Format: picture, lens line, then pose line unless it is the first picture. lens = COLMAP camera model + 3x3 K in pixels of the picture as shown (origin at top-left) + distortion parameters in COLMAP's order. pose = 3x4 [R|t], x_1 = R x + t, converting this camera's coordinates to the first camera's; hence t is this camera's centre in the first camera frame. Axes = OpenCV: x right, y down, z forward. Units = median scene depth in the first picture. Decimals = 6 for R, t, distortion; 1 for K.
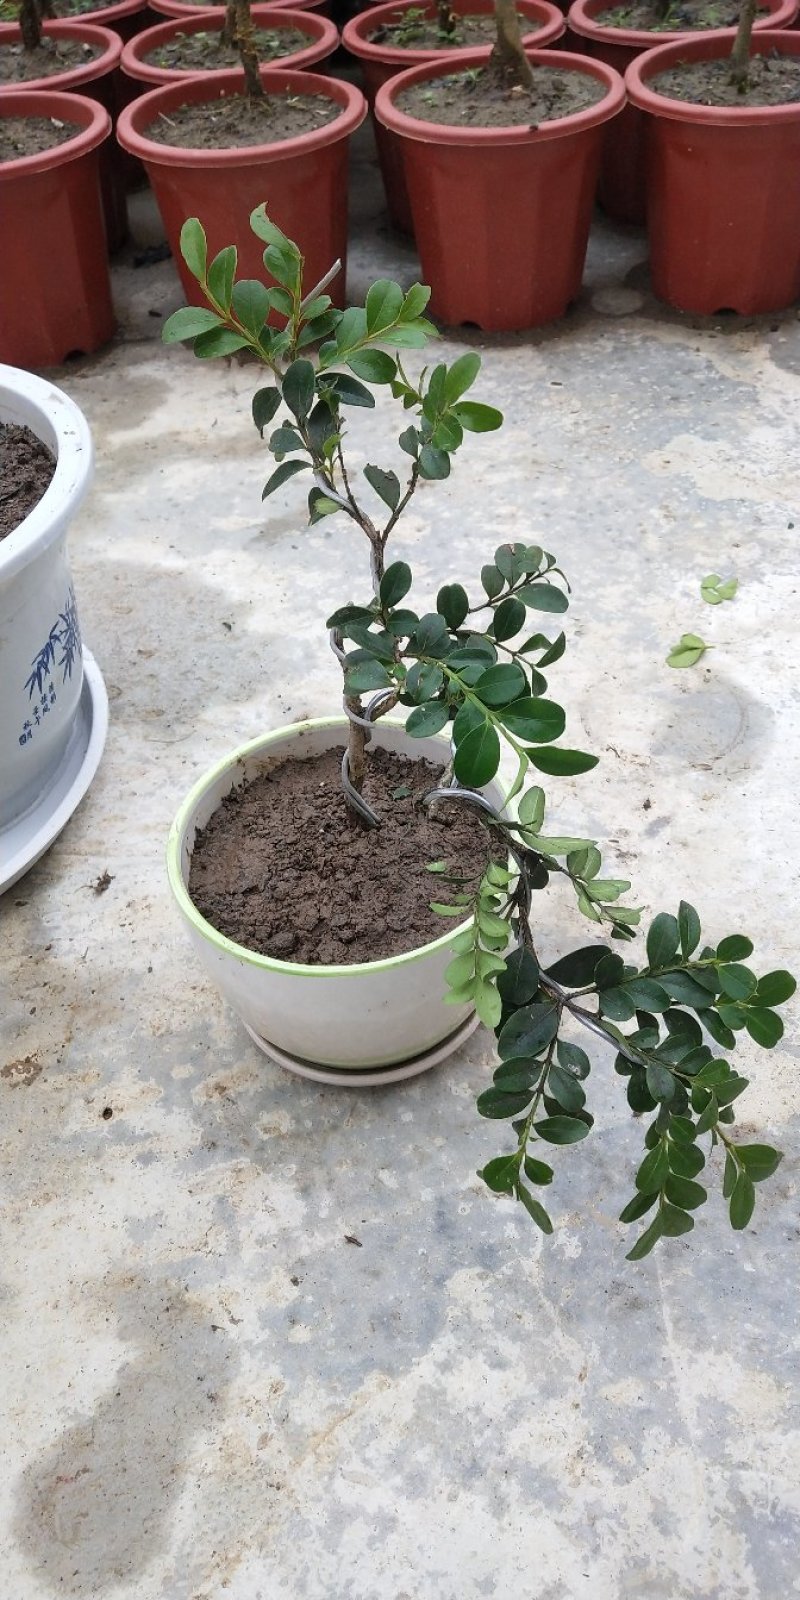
lens RADIAL K [[1260.1, 0, 406.1], [0, 1260.1, 800.4], [0, 0, 1]] dist [-0.031641, 0.056014]
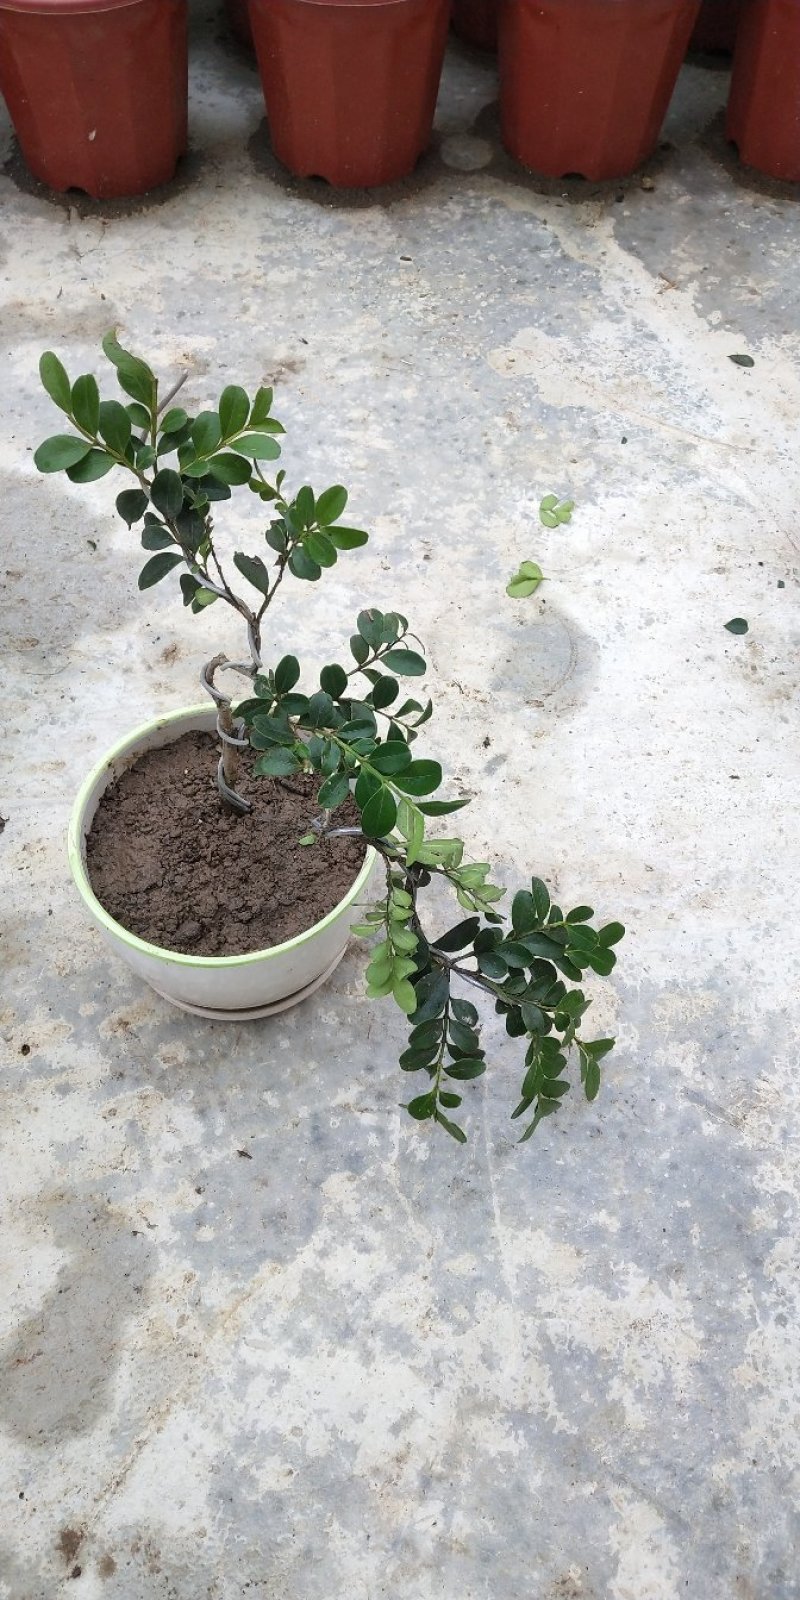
lens RADIAL K [[1260.1, 0, 407.9], [0, 1260.1, 794.8], [0, 0, 1]] dist [-0.031641, 0.056014]
pose [[0.991652, -0.023467, 0.126789, -0.025208], [-0.005030, 0.975509, 0.219901, -0.209170], [-0.128844, -0.218703, 0.967248, -0.103282]]
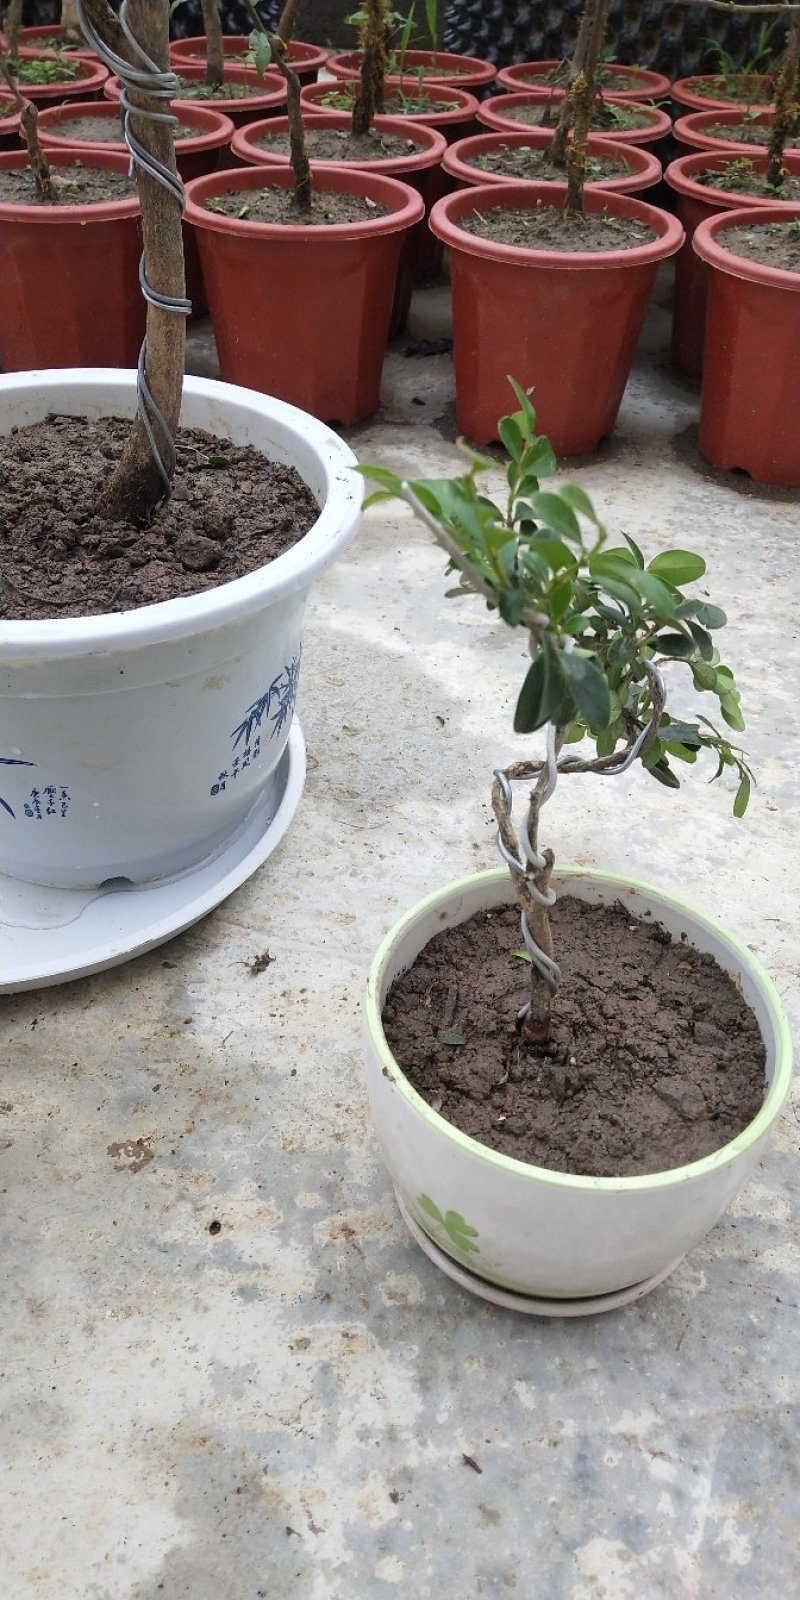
lens RADIAL K [[1260.1, 0, 400.5], [0, 1260.1, 796.5], [0, 0, 1]] dist [-0.031641, 0.056014]
pose [[0.970819, 0.214592, -0.107054, -0.074733], [-0.224656, 0.969999, -0.092911, 0.011248], [0.083904, 0.114250, 0.989903, 0.106814]]
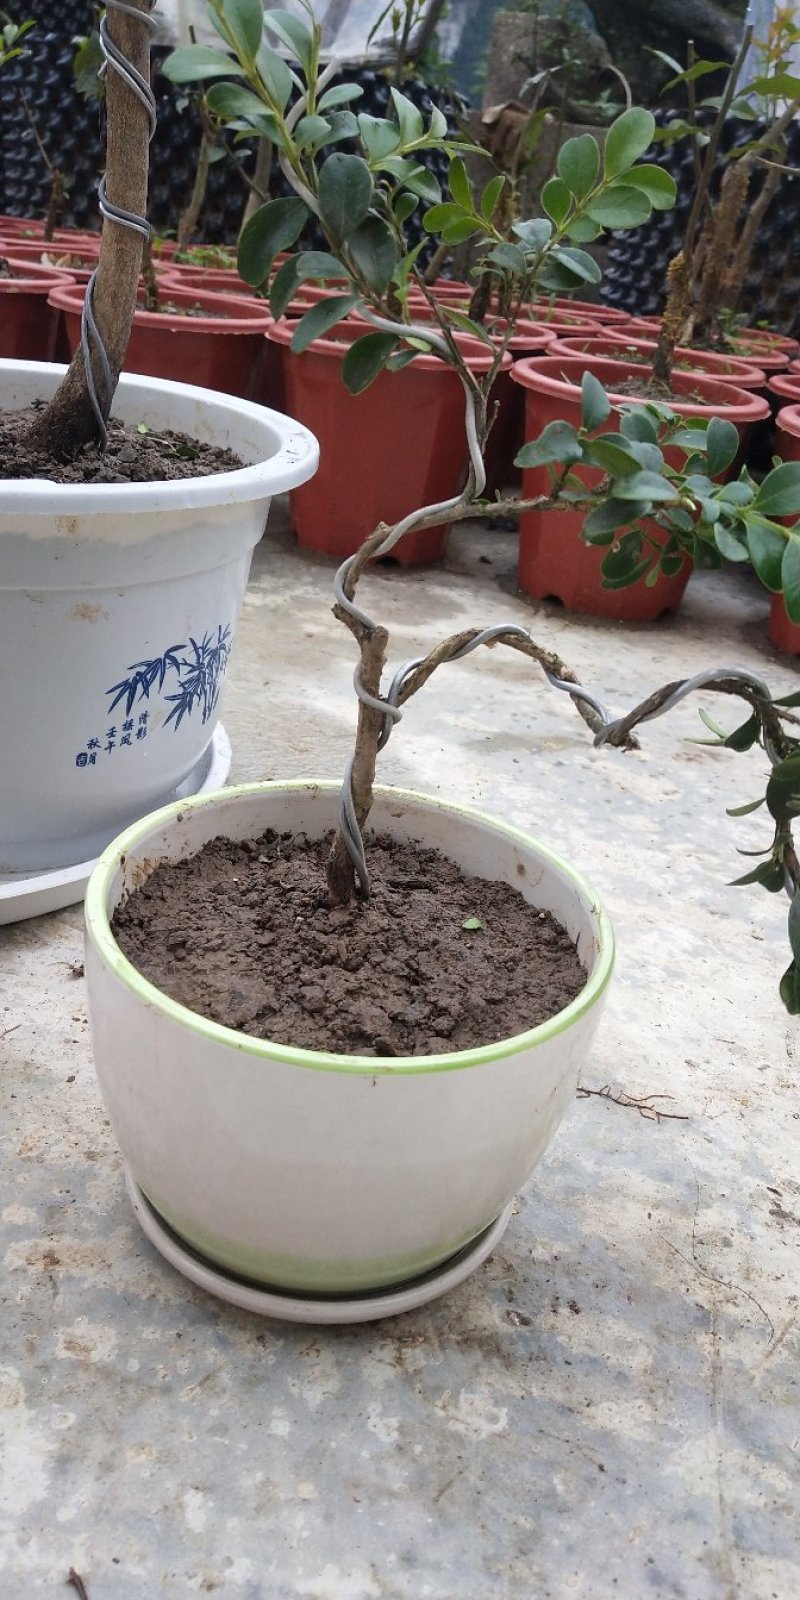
lens RADIAL K [[1260.1, 0, 404.7], [0, 1260.1, 801.3], [0, 0, 1]] dist [-0.031641, 0.056014]
pose [[0.907846, 0.328182, -0.260982, 0.096001], [-0.396774, 0.873655, -0.281598, 0.117704], [0.135593, 0.359199, 0.923358, 0.305827]]
